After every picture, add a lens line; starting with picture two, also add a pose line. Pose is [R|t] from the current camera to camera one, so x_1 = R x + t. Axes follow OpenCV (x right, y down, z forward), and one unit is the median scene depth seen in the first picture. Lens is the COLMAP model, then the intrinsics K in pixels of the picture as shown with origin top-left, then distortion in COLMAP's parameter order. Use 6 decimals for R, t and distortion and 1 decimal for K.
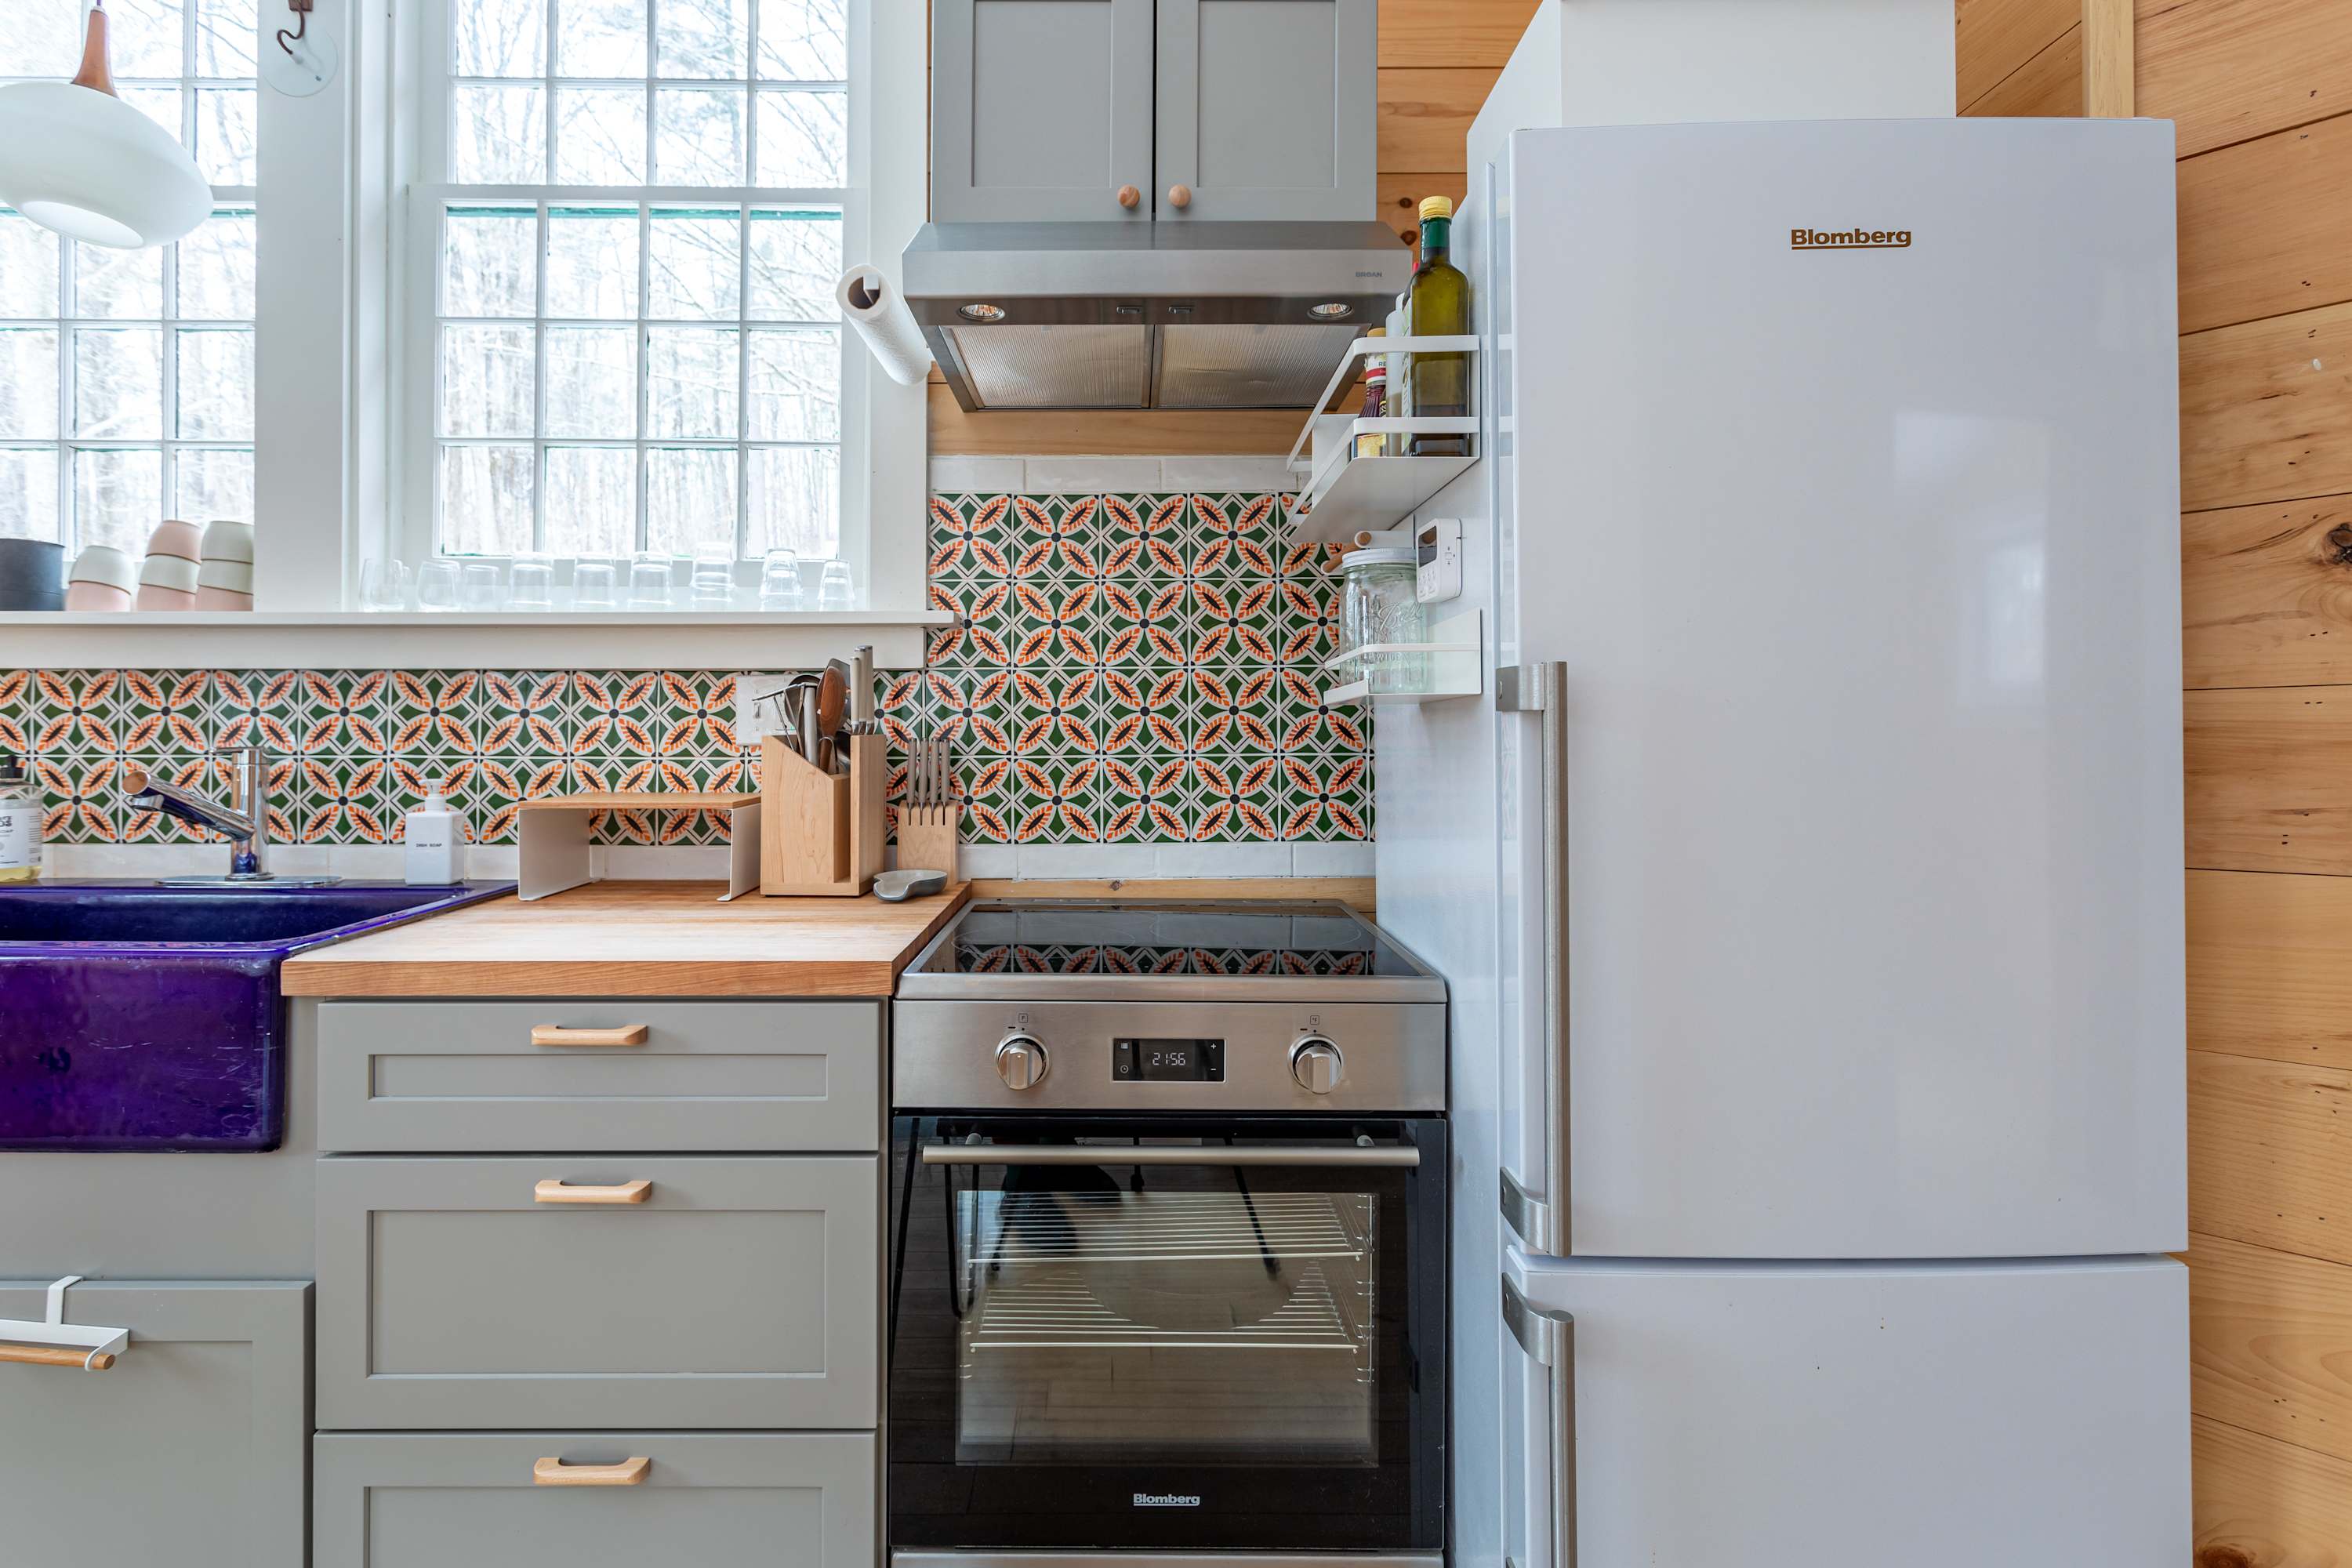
lens RADIAL K [[1128.6, 0, 1172.2], [0, 1128.6, 727.2], [0, 0, 1]] dist [-0.002978, 0.000041]
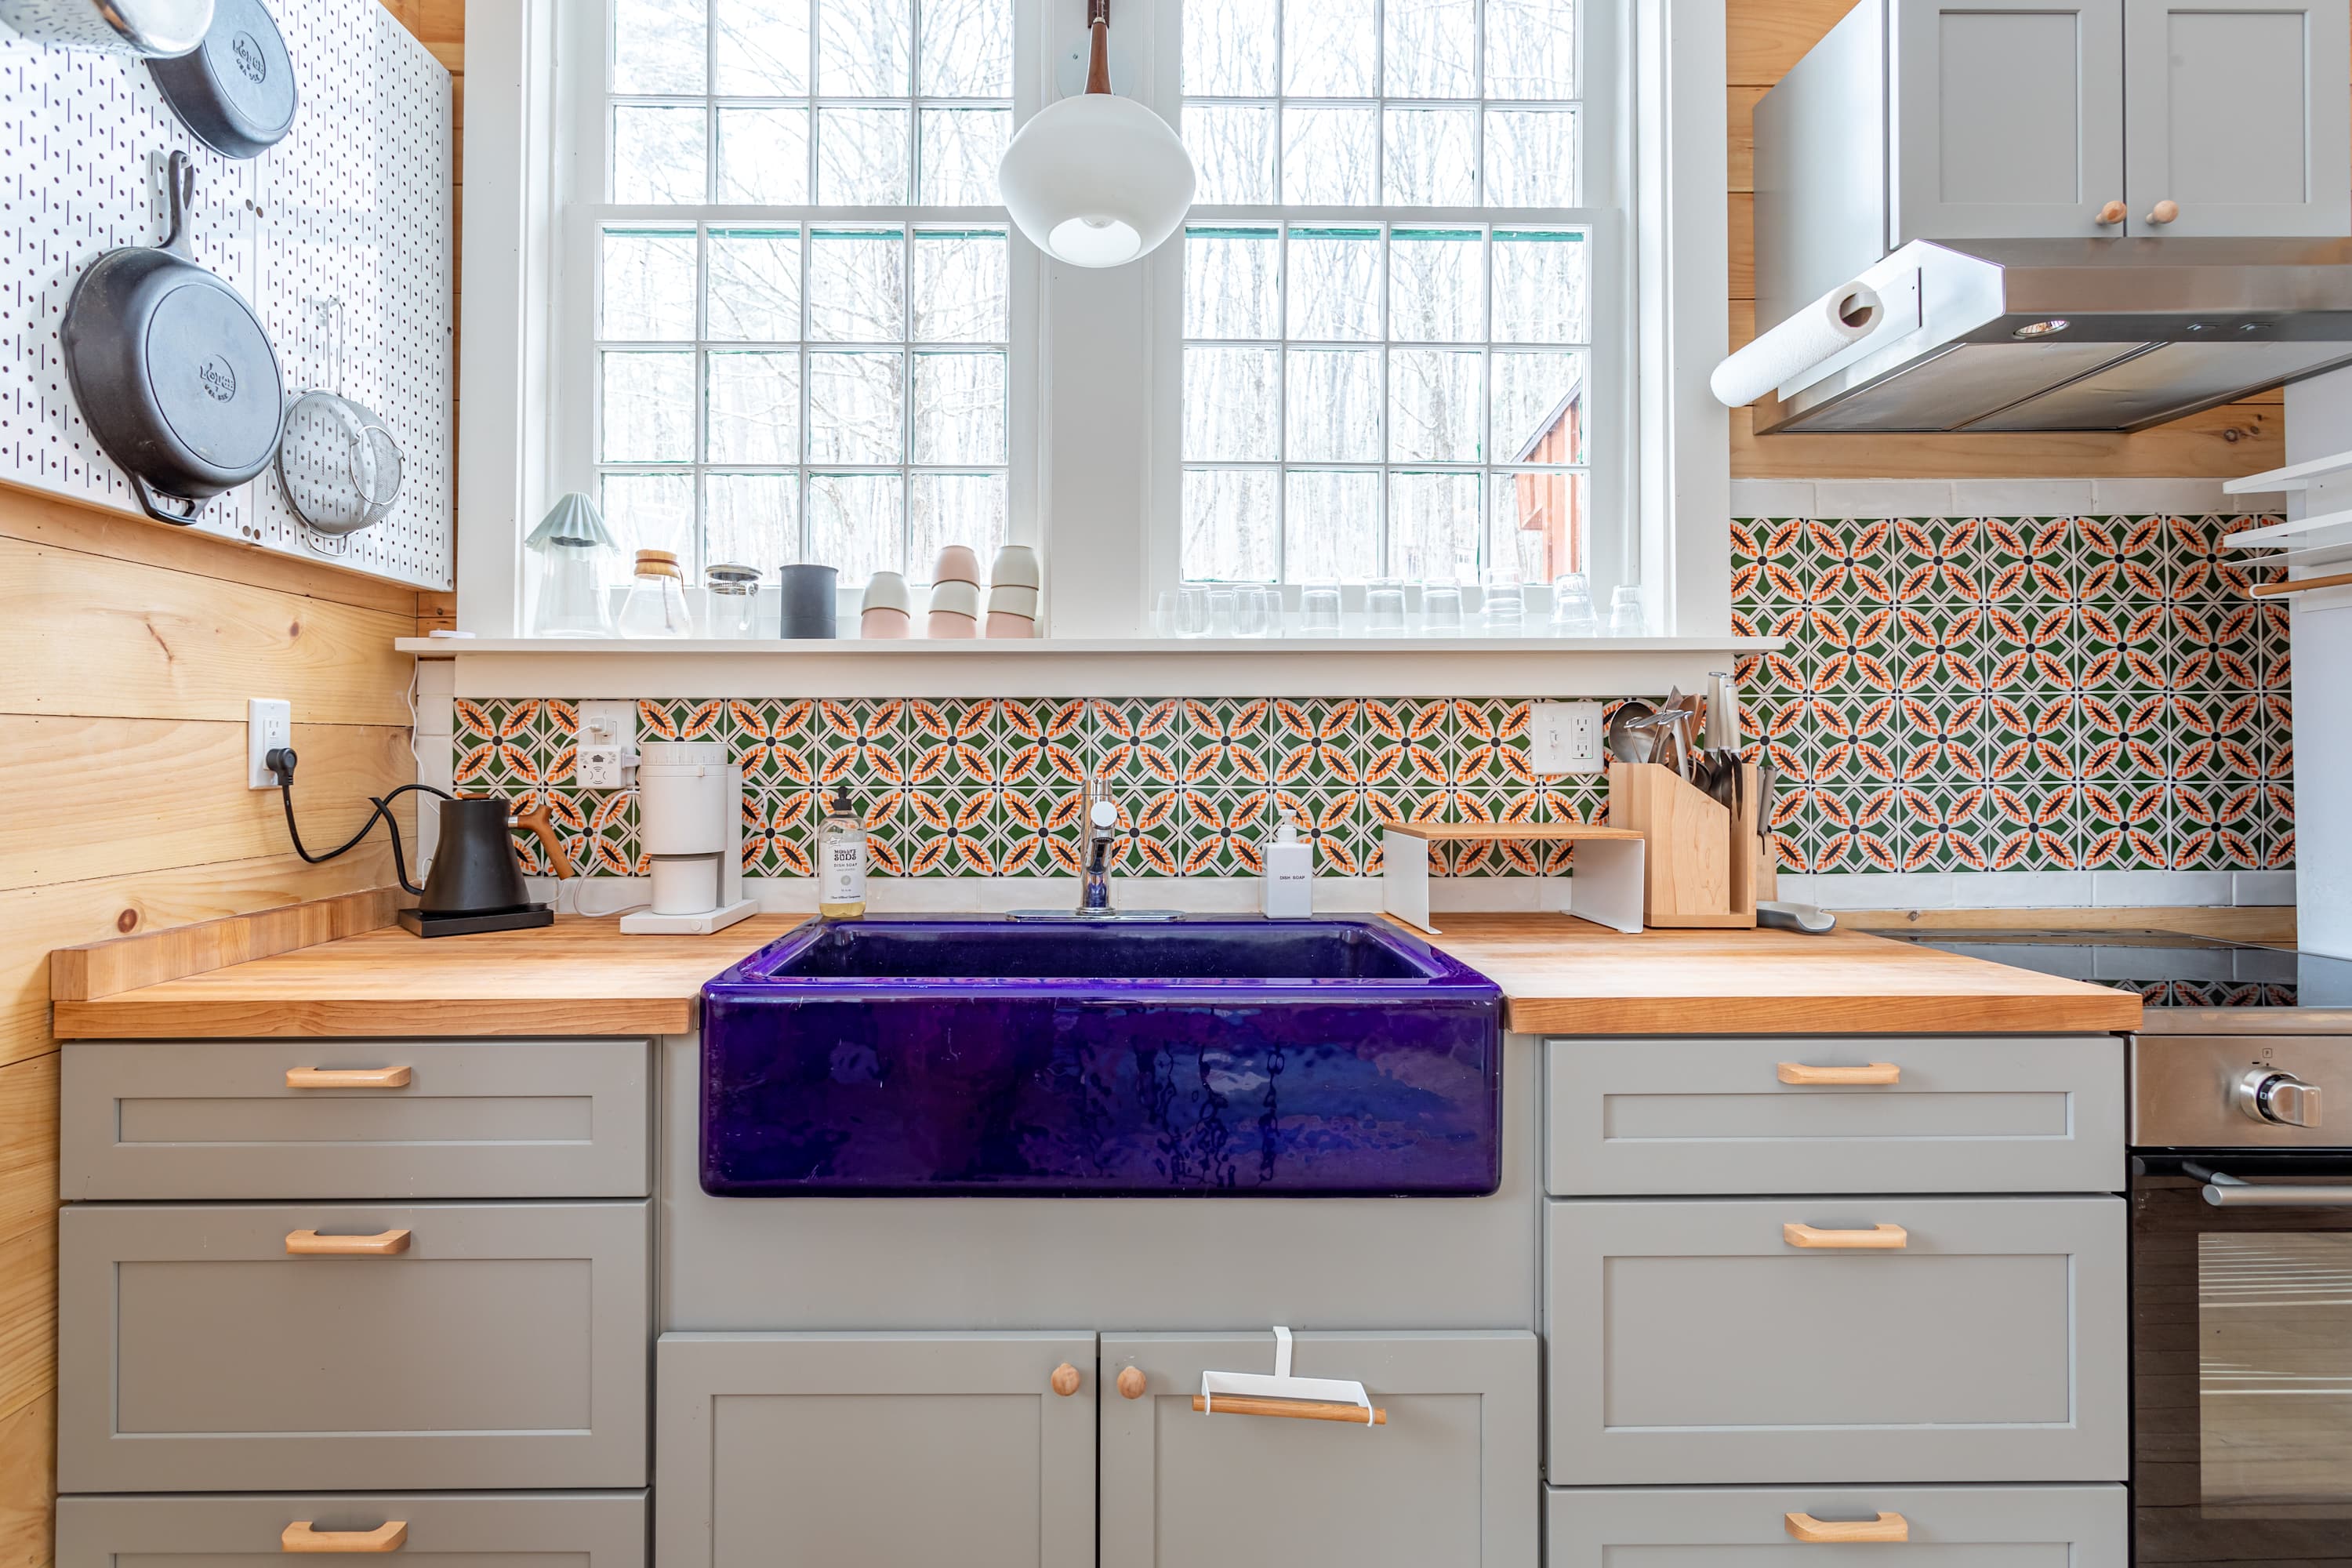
lens RADIAL K [[1145.8, 0, 1097.0], [0, 1145.8, 741.1], [0, 0, 1]] dist [-0.000274, -0.000051]
pose [[0.999972, -0.002560, 0.007046, -0.768281], [0.002639, 0.999933, -0.011263, -0.002641], [-0.007016, 0.011281, 0.999912, 0.006806]]
